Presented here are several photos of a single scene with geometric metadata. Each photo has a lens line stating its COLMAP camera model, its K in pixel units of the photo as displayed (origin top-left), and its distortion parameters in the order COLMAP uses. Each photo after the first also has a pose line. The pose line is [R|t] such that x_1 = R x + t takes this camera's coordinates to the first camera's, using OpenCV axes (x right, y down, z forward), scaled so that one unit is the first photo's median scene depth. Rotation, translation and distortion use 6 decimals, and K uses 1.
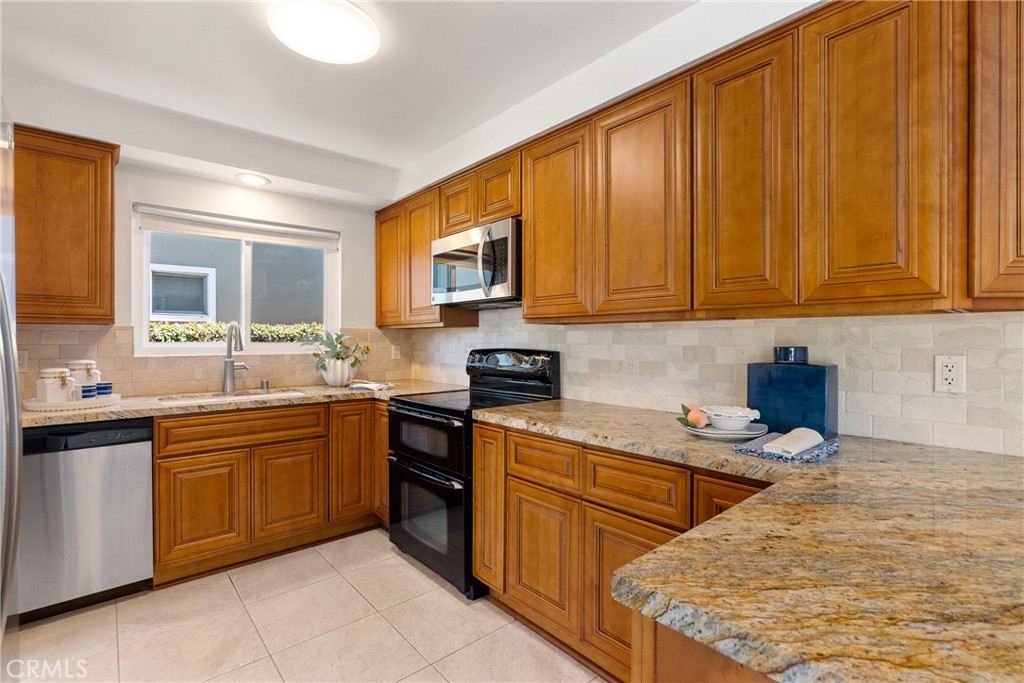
lens RADIAL K [[471.1, 0, 508.9], [0, 471.1, 338.7], [0, 0, 1]] dist [-0.002006, -0.000040]
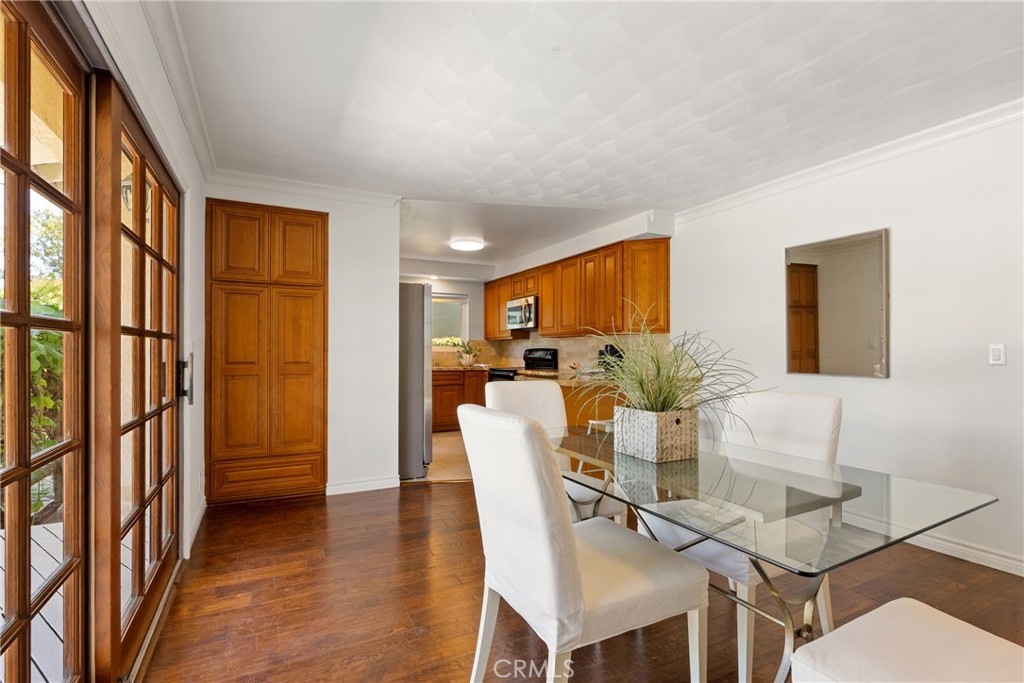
lens RADIAL K [[471.1, 0, 513.0], [0, 471.1, 346.8], [0, 0, 1]] dist [-0.002006, -0.000040]
pose [[0.974912, -0.001520, -0.222584, 0.360501], [-0.000413, 0.999963, -0.008638, 0.030884], [0.222589, 0.008513, 0.974875, -1.180443]]
